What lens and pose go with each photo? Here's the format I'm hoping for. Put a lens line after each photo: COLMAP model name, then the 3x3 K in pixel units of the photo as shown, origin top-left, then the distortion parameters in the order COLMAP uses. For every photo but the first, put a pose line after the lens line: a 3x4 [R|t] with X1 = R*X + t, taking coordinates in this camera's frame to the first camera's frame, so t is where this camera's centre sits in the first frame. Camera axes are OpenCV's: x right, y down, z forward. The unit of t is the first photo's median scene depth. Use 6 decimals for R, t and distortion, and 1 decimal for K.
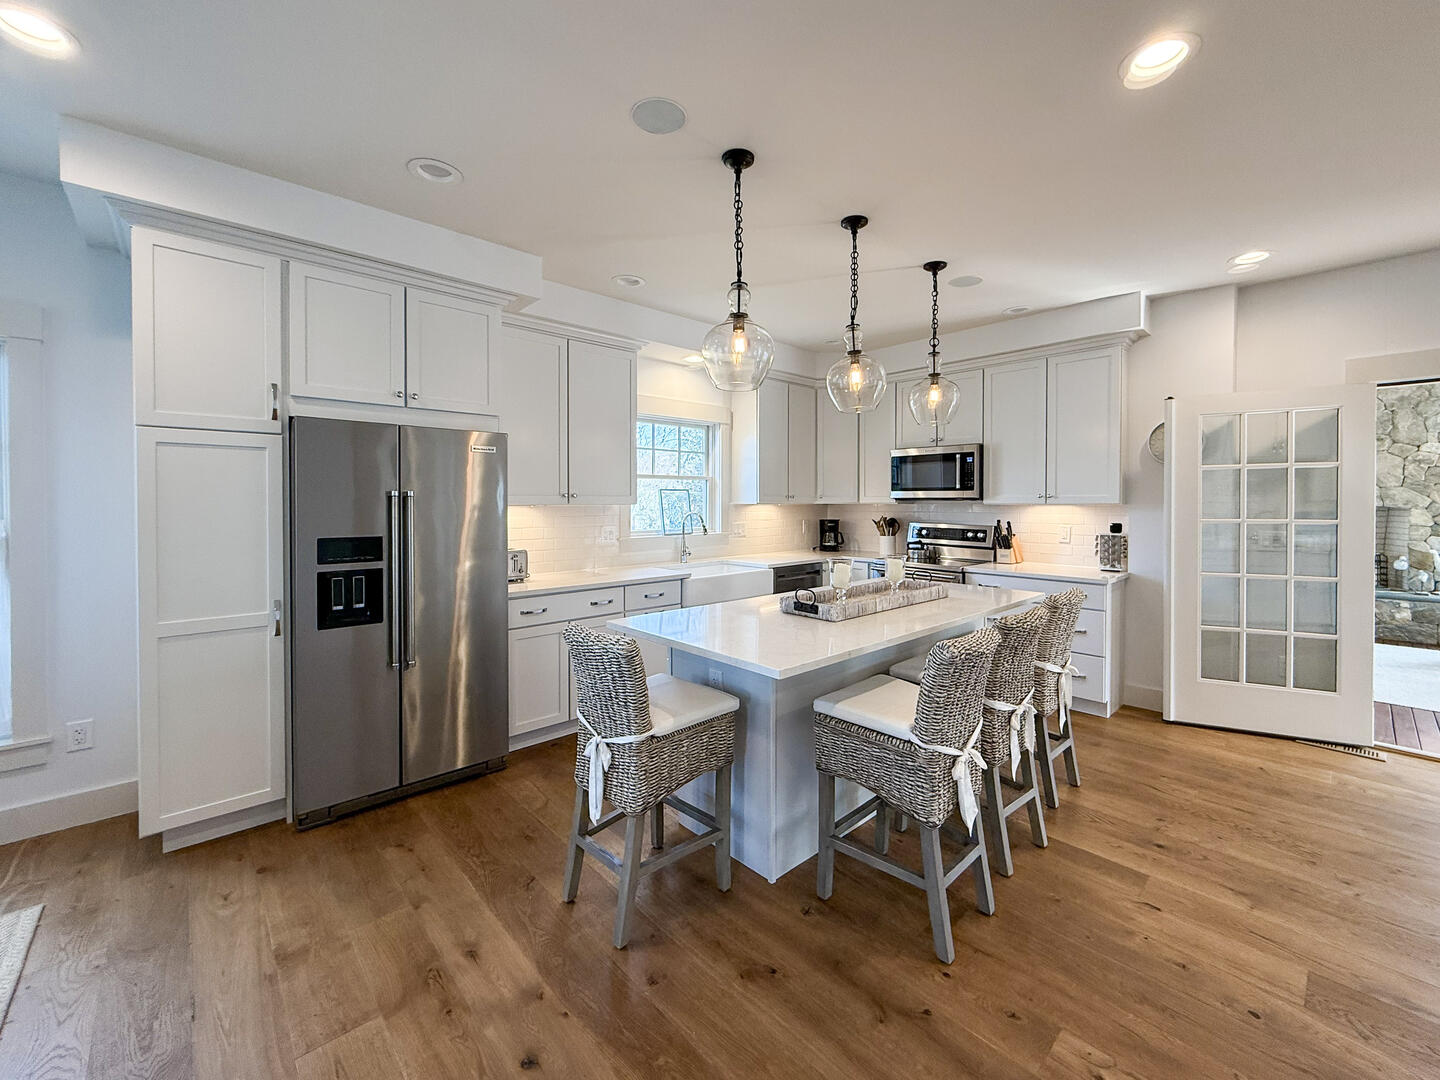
lens RADIAL K [[583.2, 0, 722.2], [0, 583.2, 510.6], [0, 0, 1]] dist [-0.002065, -0.000430]
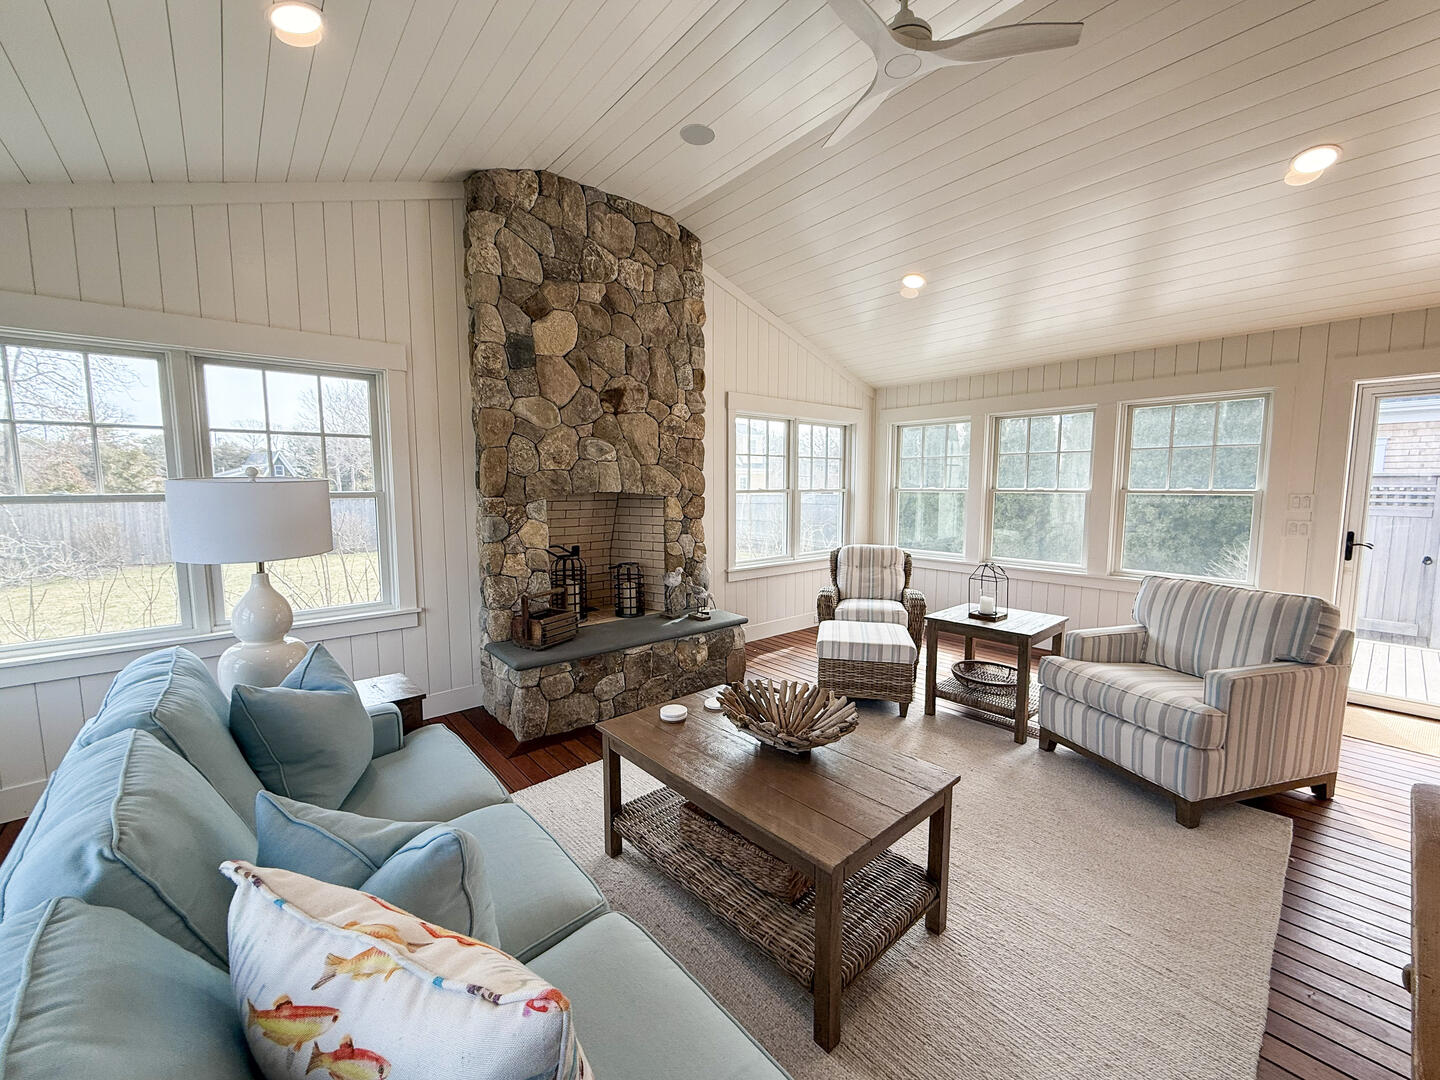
lens RADIAL K [[583.2, 0, 725.2], [0, 583.2, 540.8], [0, 0, 1]] dist [-0.002065, -0.000430]
pose [[0.023211, -0.103275, 0.994382, 0.488844], [0.017162, 0.994545, 0.102892, -0.022079], [-0.999583, 0.014677, 0.024856, 0.920584]]
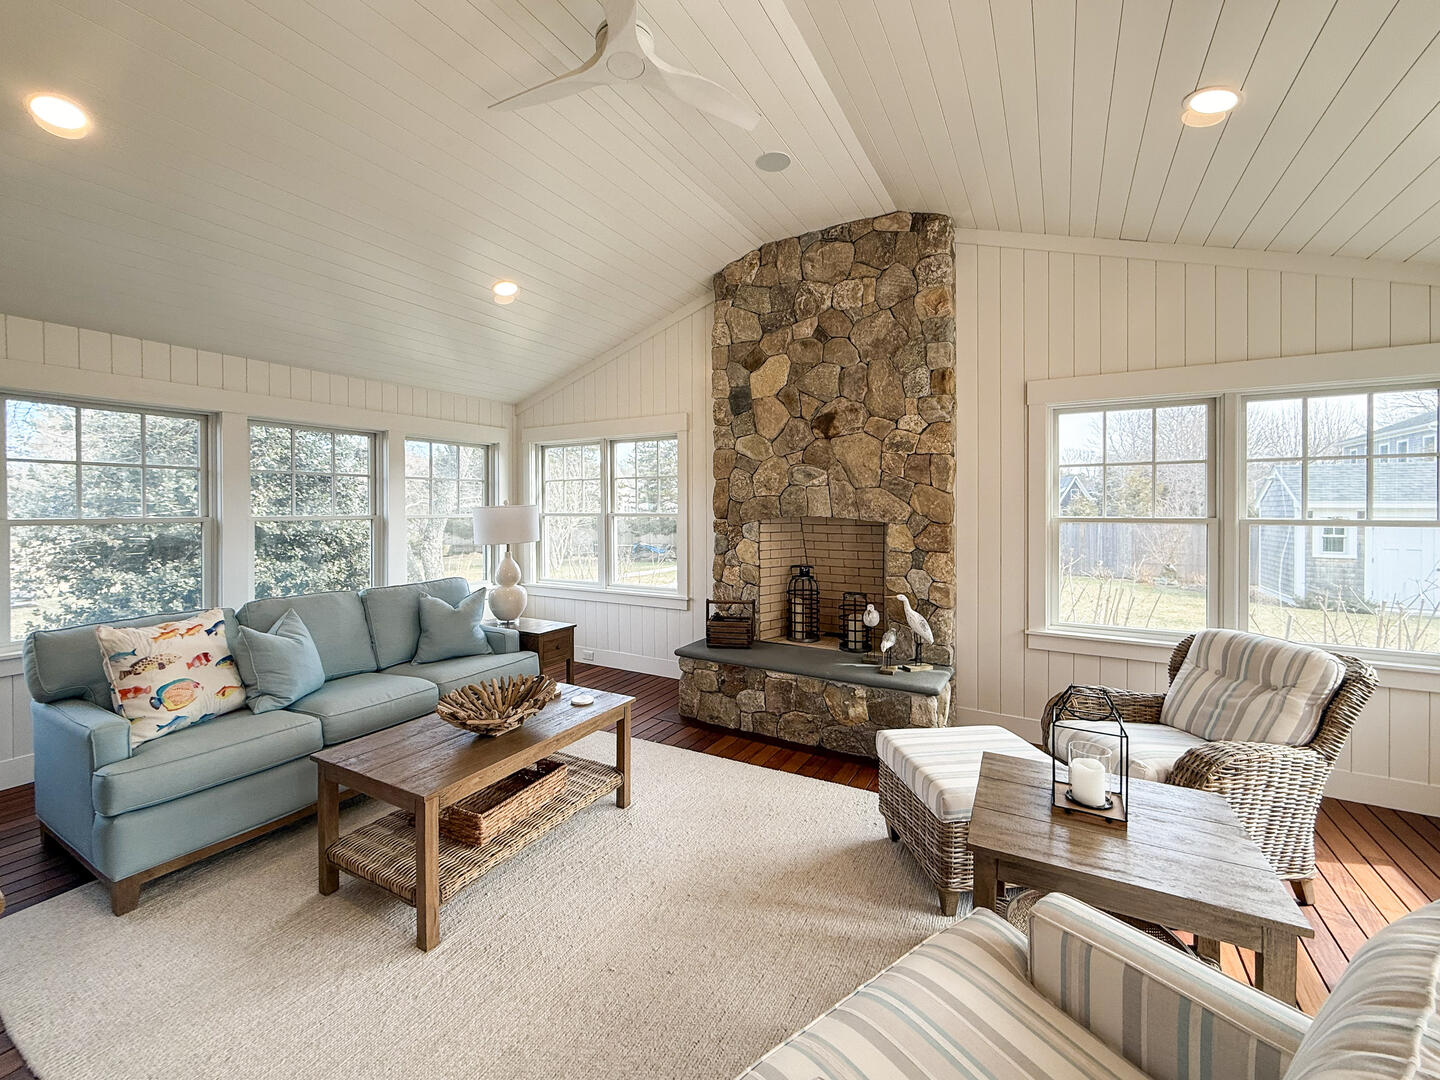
lens RADIAL K [[583.2, 0, 724.3], [0, 583.2, 515.4], [0, 0, 1]] dist [-0.002065, -0.000430]
pose [[0.952762, -0.004691, 0.303683, 0.842457], [0.006314, 0.999971, -0.004364, -0.010601], [-0.303654, 0.006076, 0.952763, 0.474748]]
